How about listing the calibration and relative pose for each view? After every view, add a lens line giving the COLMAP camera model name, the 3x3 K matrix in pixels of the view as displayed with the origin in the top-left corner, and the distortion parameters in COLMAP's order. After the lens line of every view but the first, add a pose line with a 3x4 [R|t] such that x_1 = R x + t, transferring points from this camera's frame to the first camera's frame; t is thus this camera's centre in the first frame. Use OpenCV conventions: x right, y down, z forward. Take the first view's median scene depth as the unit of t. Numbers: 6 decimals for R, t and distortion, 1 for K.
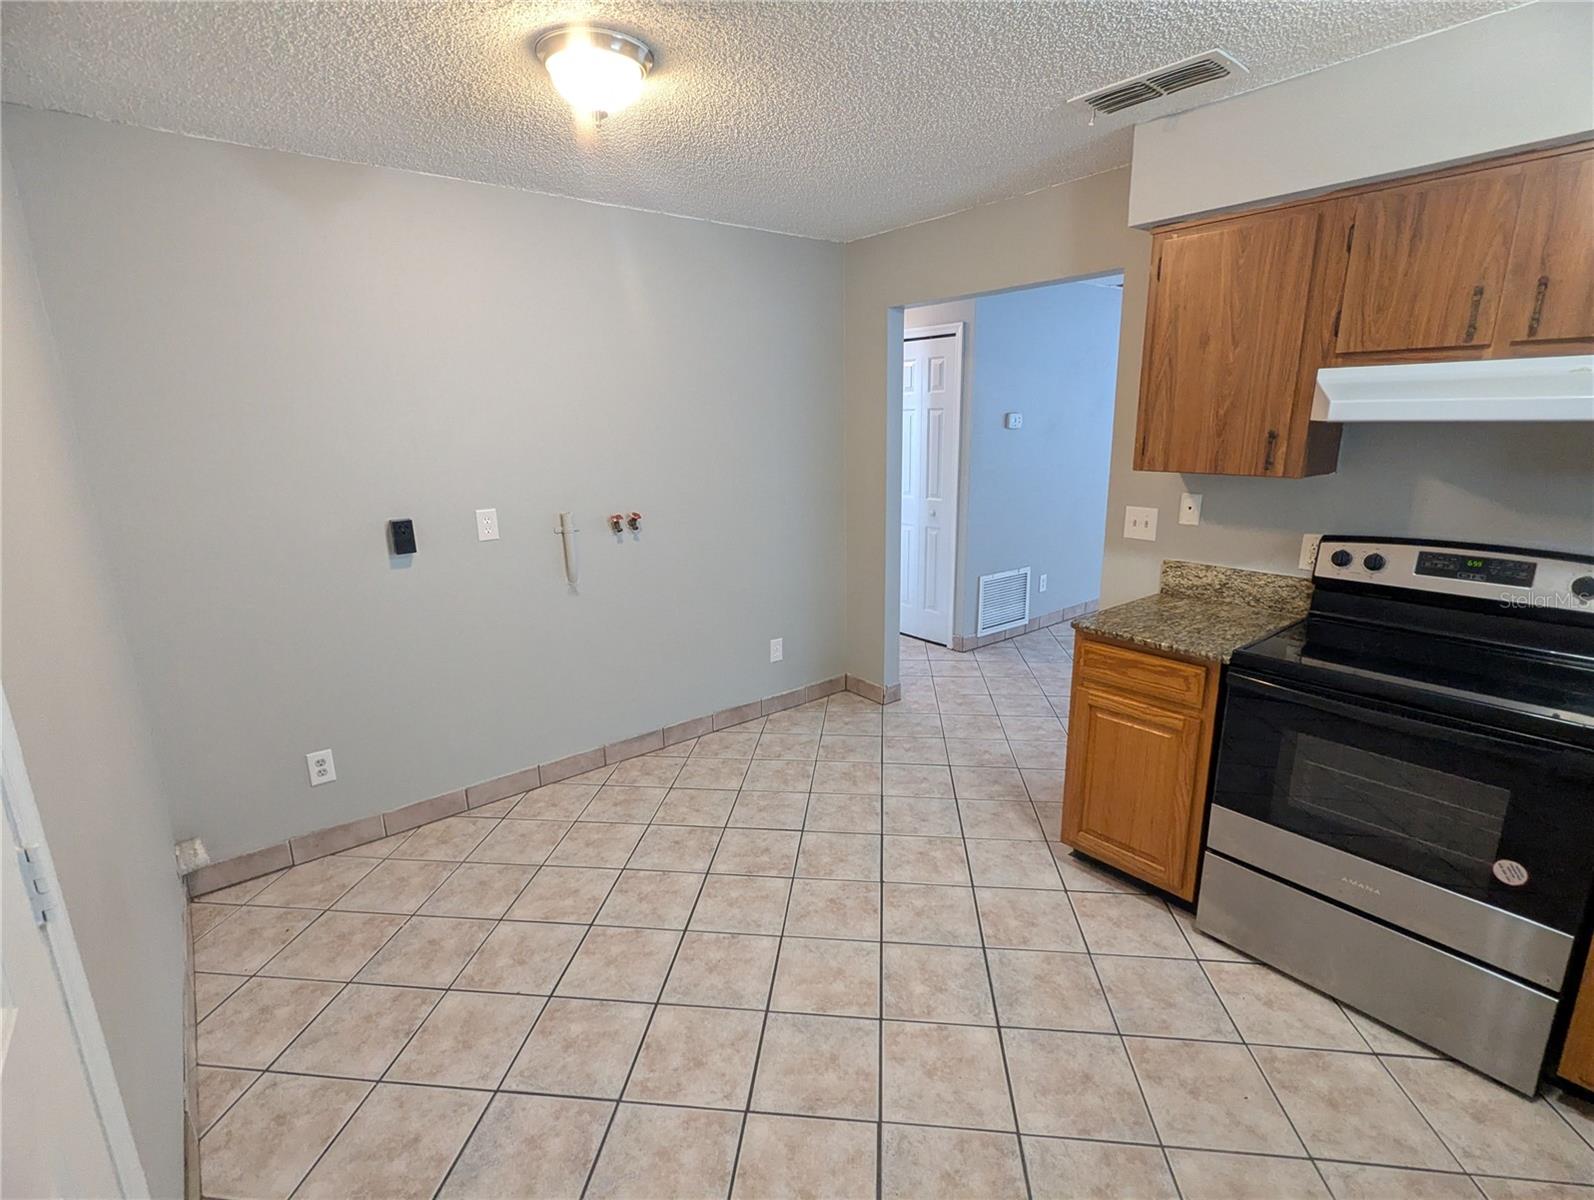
lens RADIAL K [[754.9, 0, 796.8], [0, 754.9, 604.8], [0, 0, 1]] dist [0.000118, 0.000092]
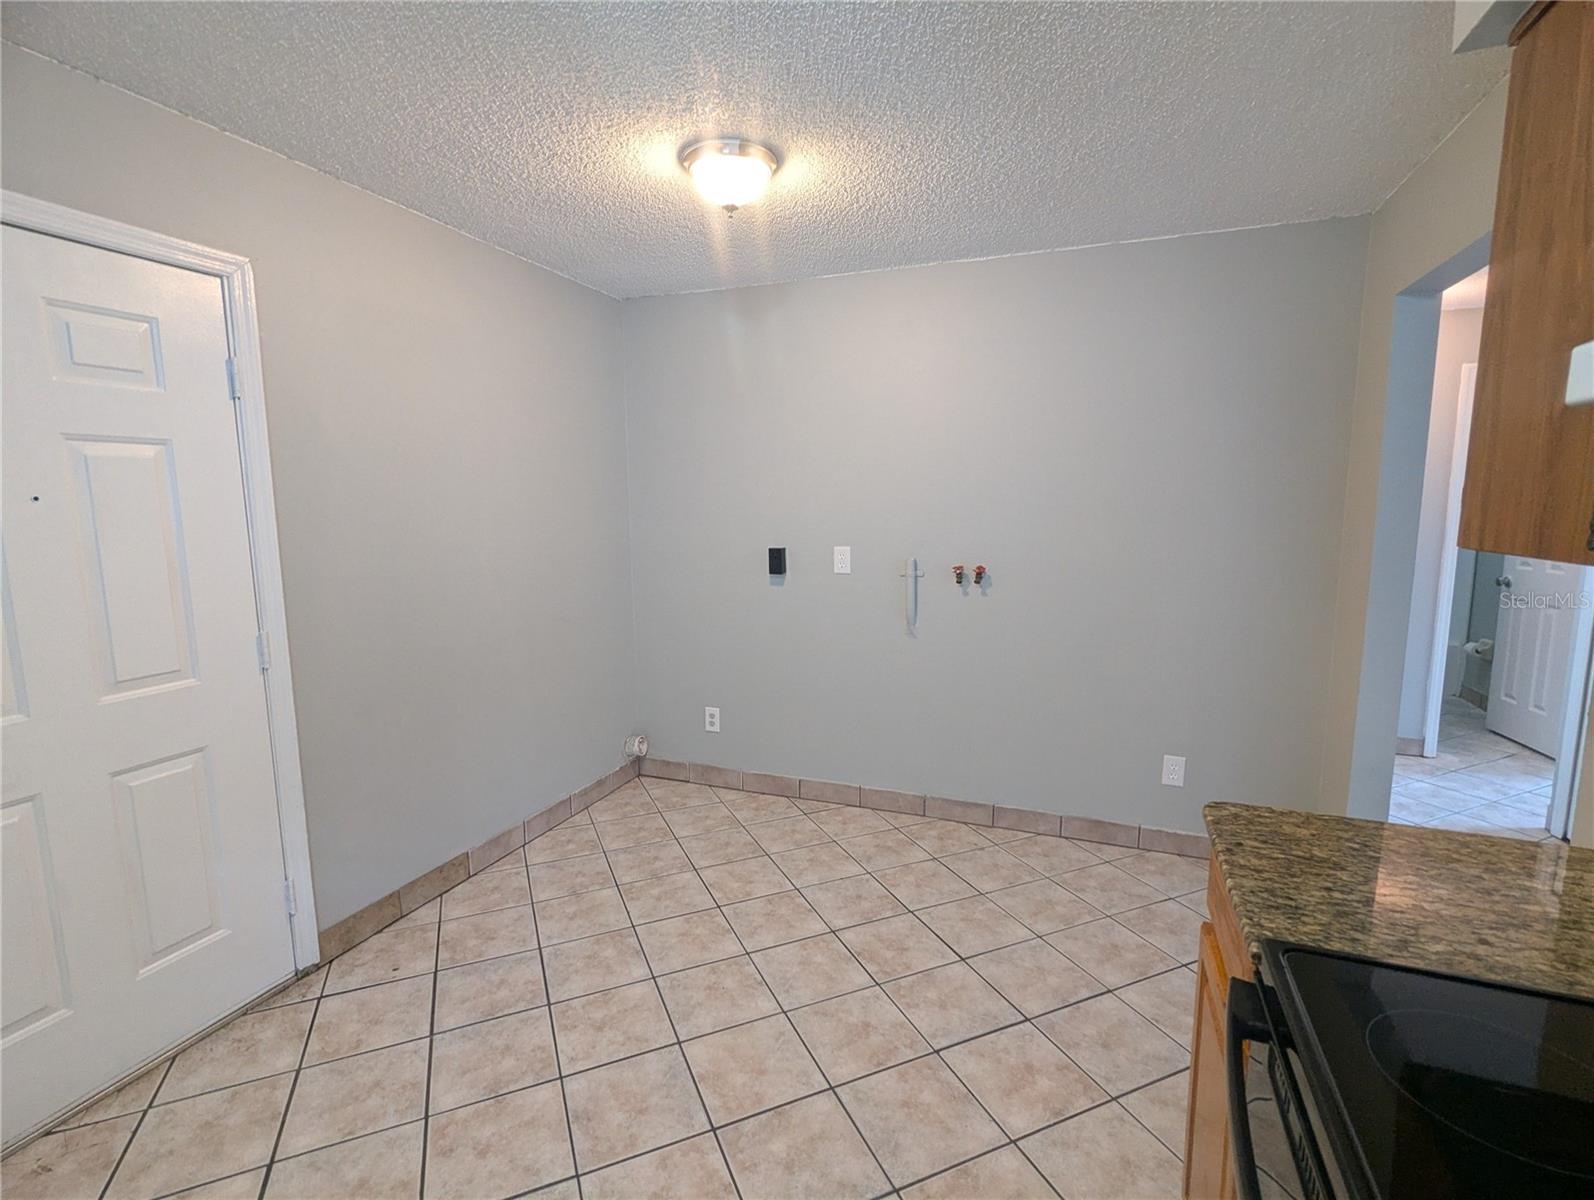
lens RADIAL K [[754.9, 0, 796.5], [0, 754.9, 602.8], [0, 0, 1]] dist [0.000118, 0.000092]
pose [[0.497479, 0.133364, -0.857163, 0.594074], [-0.216009, 0.976032, 0.026491, -0.061682], [0.840152, 0.171976, 0.514363, 0.382993]]
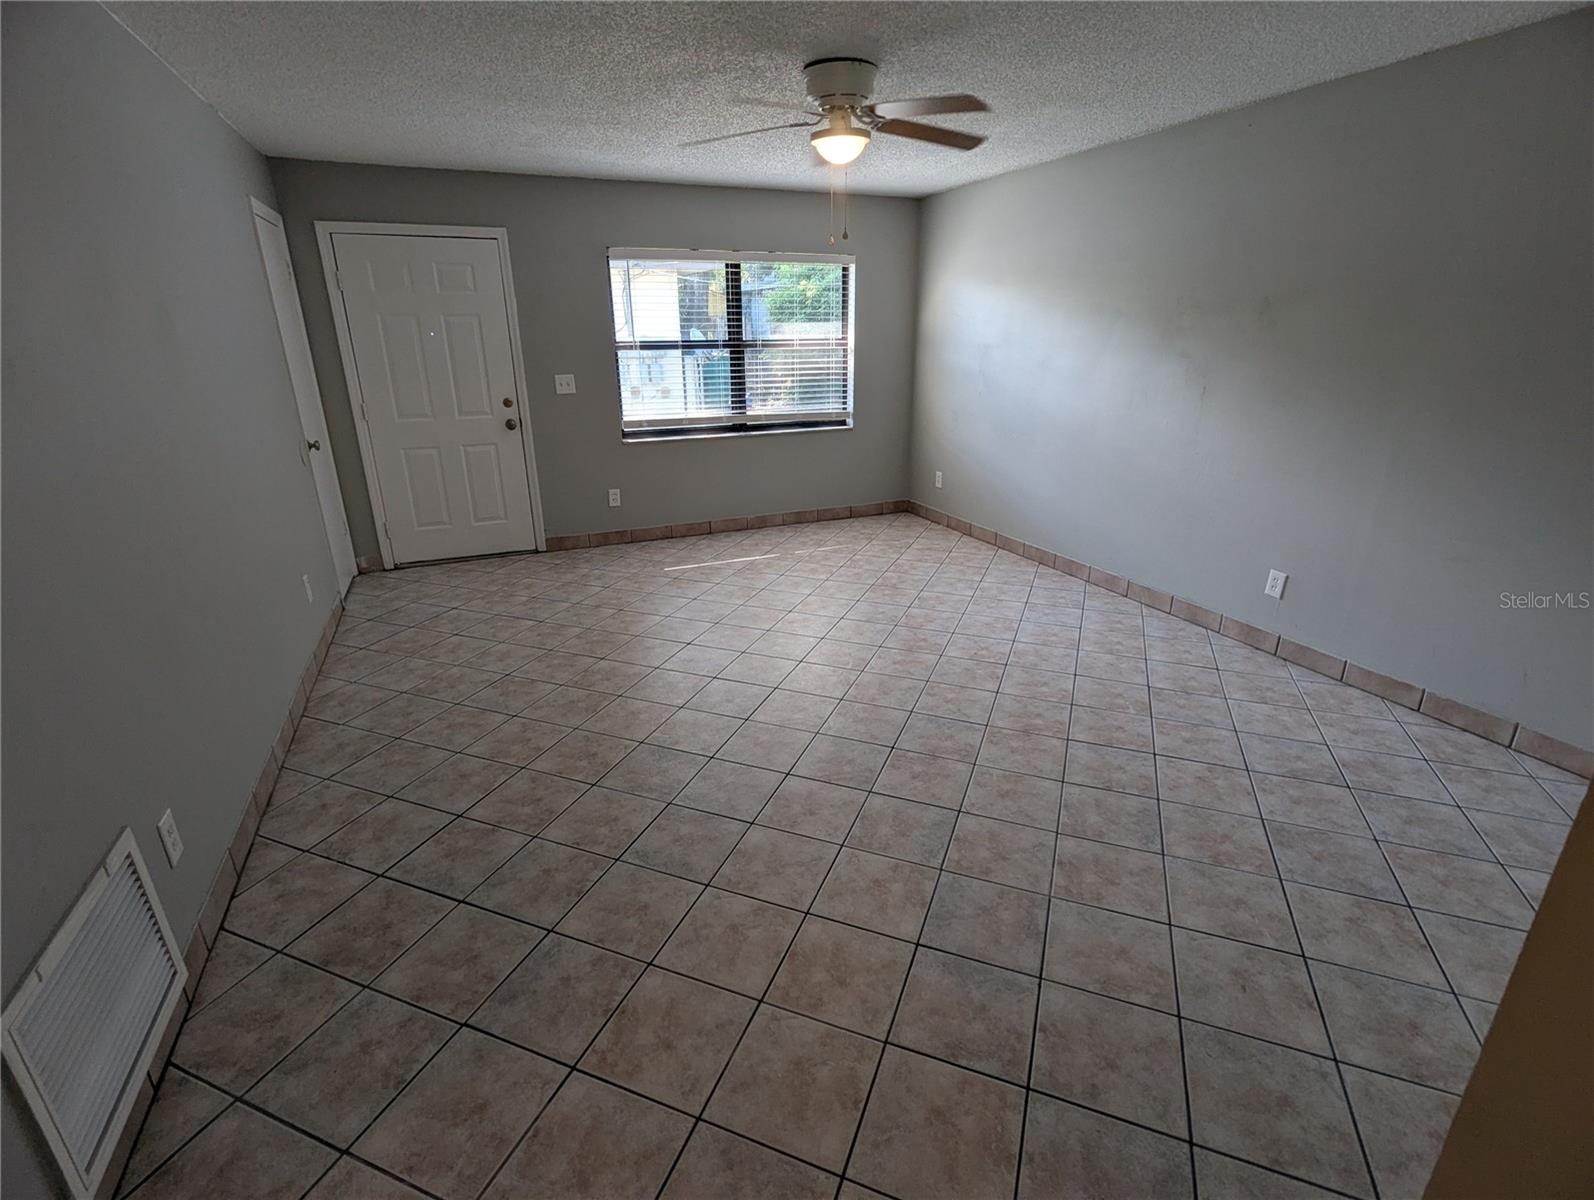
lens RADIAL K [[754.9, 0, 796.5], [0, 754.9, 603.2], [0, 0, 1]] dist [0.000118, 0.000092]
pose [[0.265415, -0.314788, 0.911298, 0.251482], [0.239406, 0.937112, 0.253979, -0.284799], [-0.933938, 0.150760, 0.324086, 1.219283]]
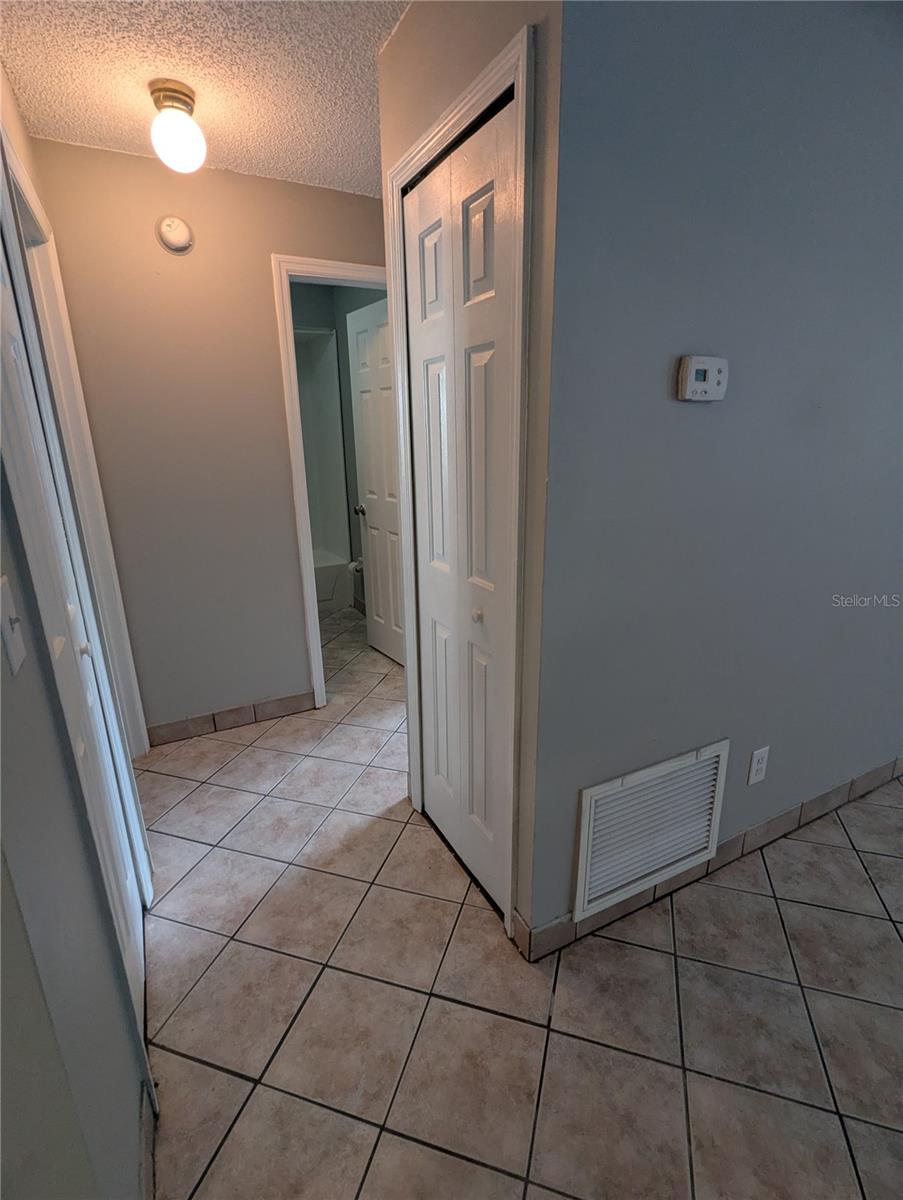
lens RADIAL K [[568.3, 0, 449.3], [0, 568.3, 600.3], [0, 0, 1]] dist [0.000118, 0.000092]
pose [[0.980014, 0.059212, -0.189911, 0.404961], [-0.050781, 0.997509, 0.048961, -0.261995], [0.192337, -0.038339, 0.980580, 1.264771]]
